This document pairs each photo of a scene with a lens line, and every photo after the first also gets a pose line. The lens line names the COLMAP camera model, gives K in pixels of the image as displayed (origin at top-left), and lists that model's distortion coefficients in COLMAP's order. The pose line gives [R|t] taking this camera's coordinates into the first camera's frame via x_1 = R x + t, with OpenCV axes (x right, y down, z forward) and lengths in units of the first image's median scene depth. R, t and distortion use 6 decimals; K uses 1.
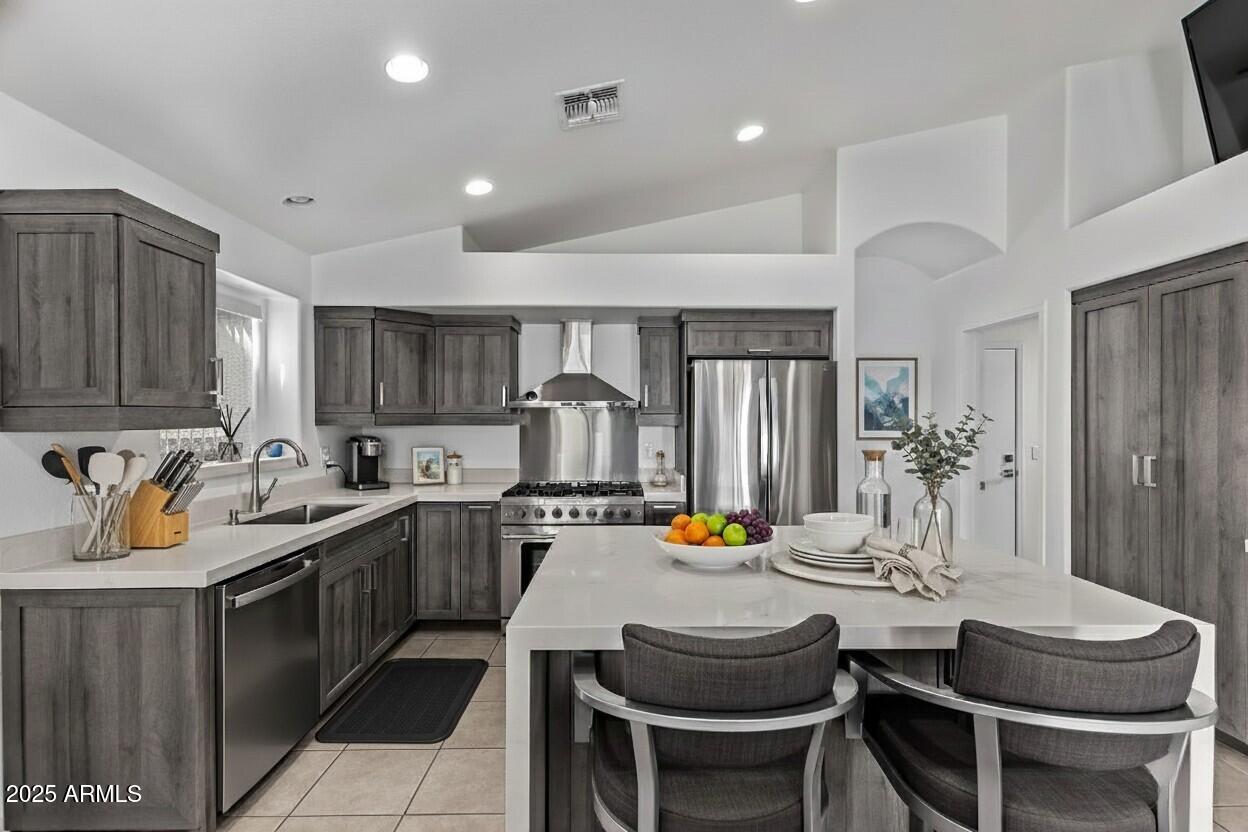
lens RADIAL K [[570.5, 0, 630.8], [0, 570.5, 418.9], [0, 0, 1]] dist [0.001064, 0.000063]
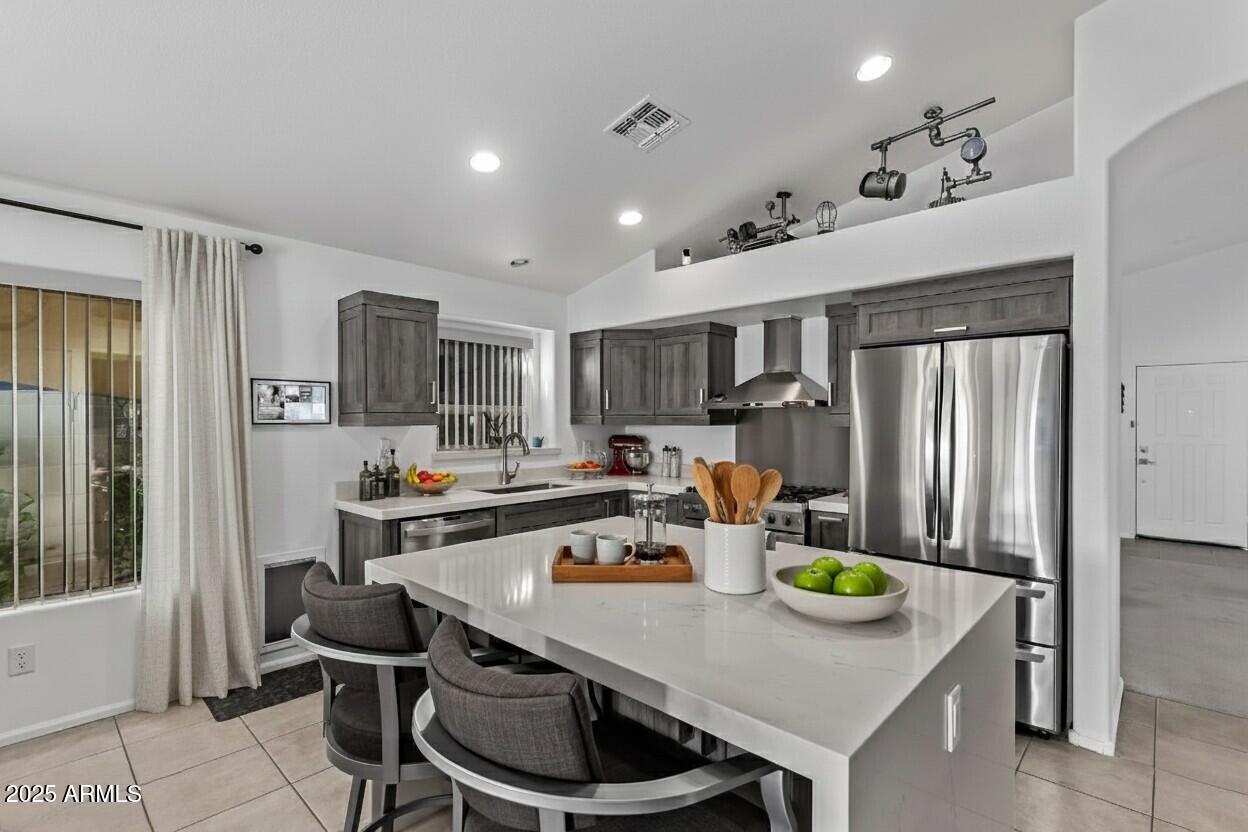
lens RADIAL K [[570.5, 0, 631.3], [0, 570.5, 420.6], [0, 0, 1]] dist [0.001064, 0.000063]
pose [[0.725654, -0.000962, -0.688059, 0.450759], [0.002297, 0.999997, 0.001024, 0.001119], [0.688056, -0.002324, 0.725654, 0.142393]]
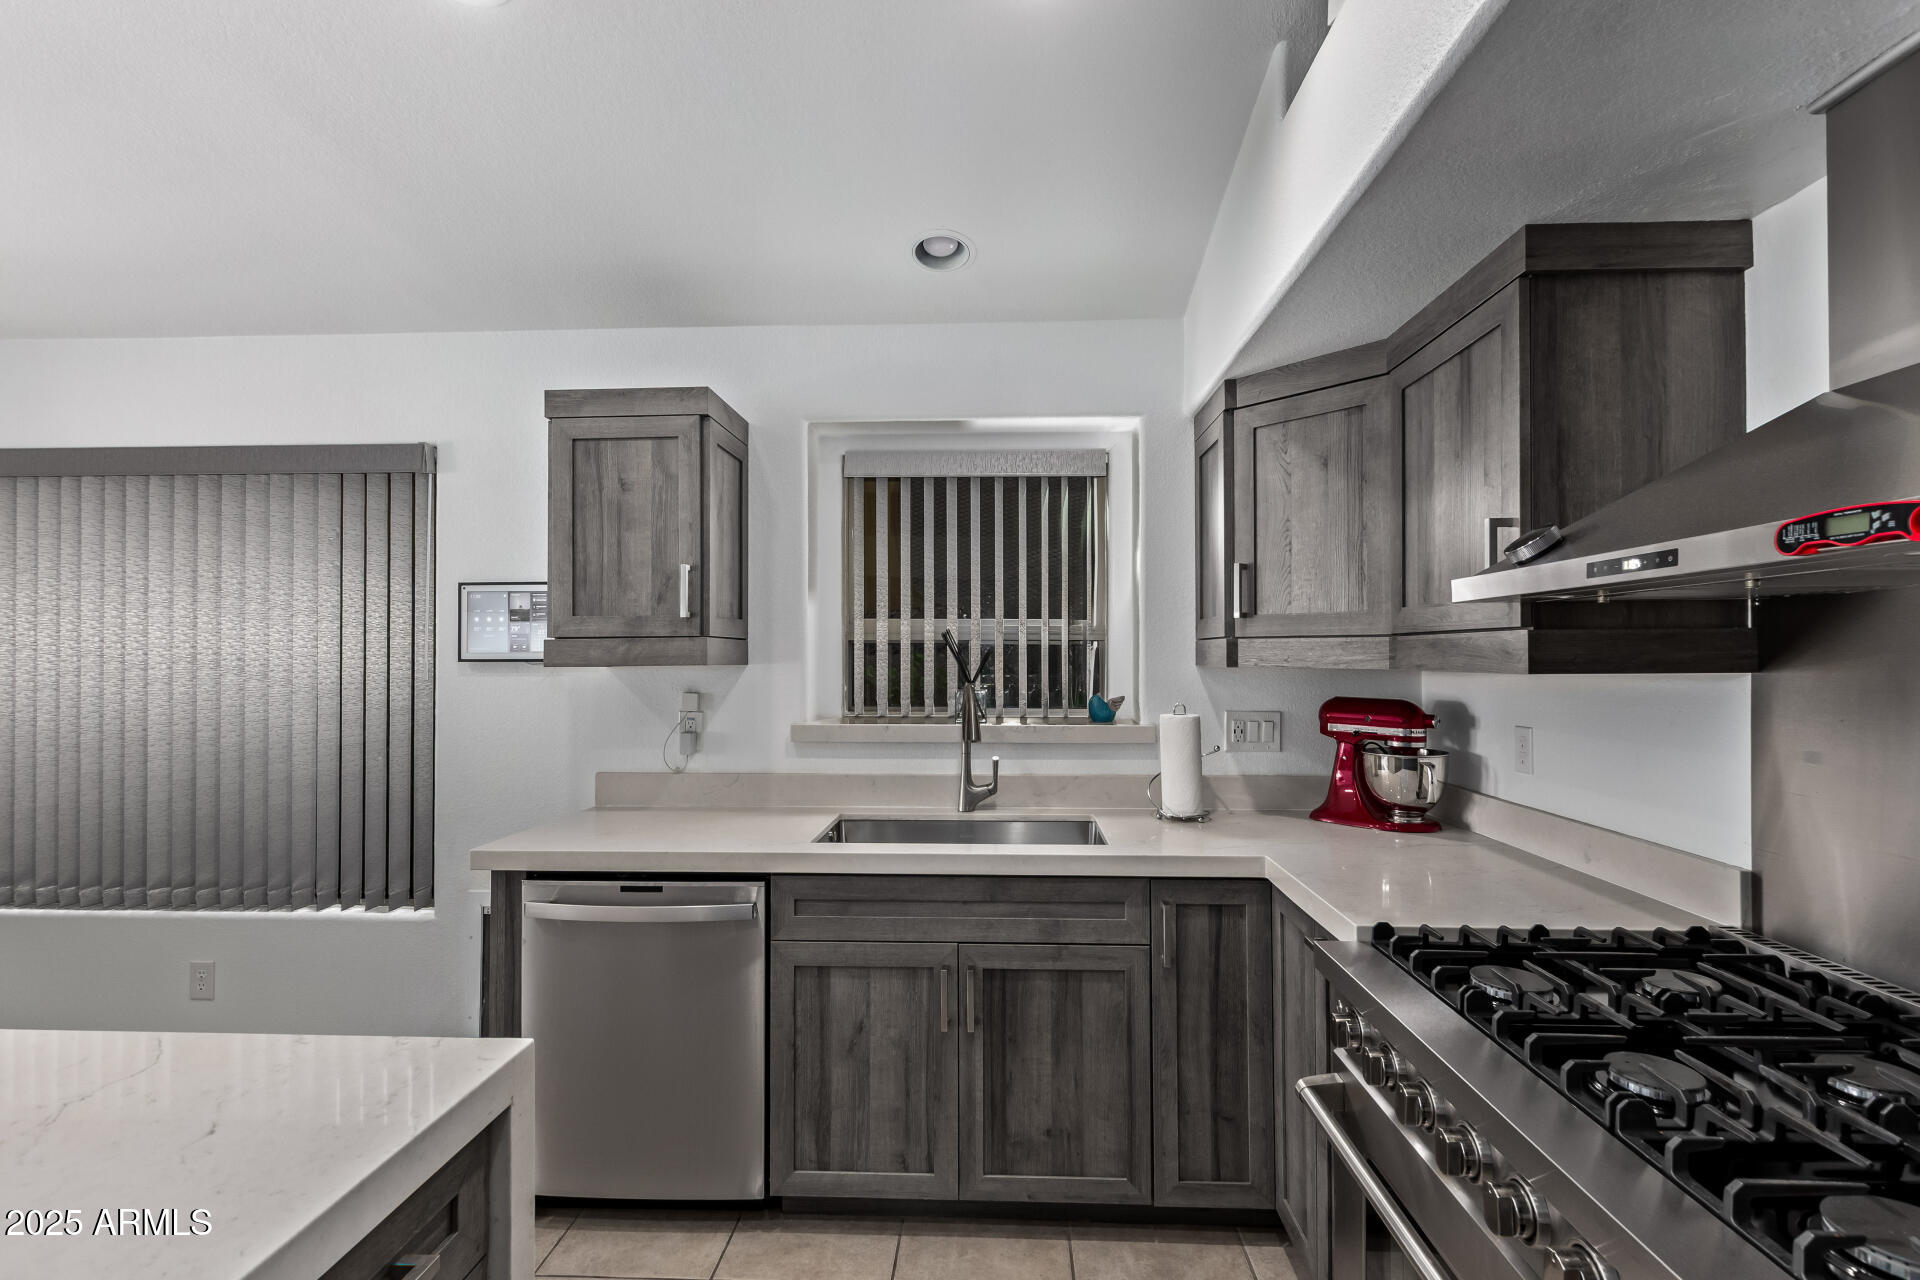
lens RADIAL K [[898.2, 0, 951.6], [0, 898.2, 647.1], [0, 0, 1]] dist [0.001880, 0.000081]
pose [[-0.068210, -0.009339, -0.997627, 0.210683], [0.003503, 0.999948, -0.009601, 0.002964], [0.997665, -0.004149, -0.068173, 0.844513]]
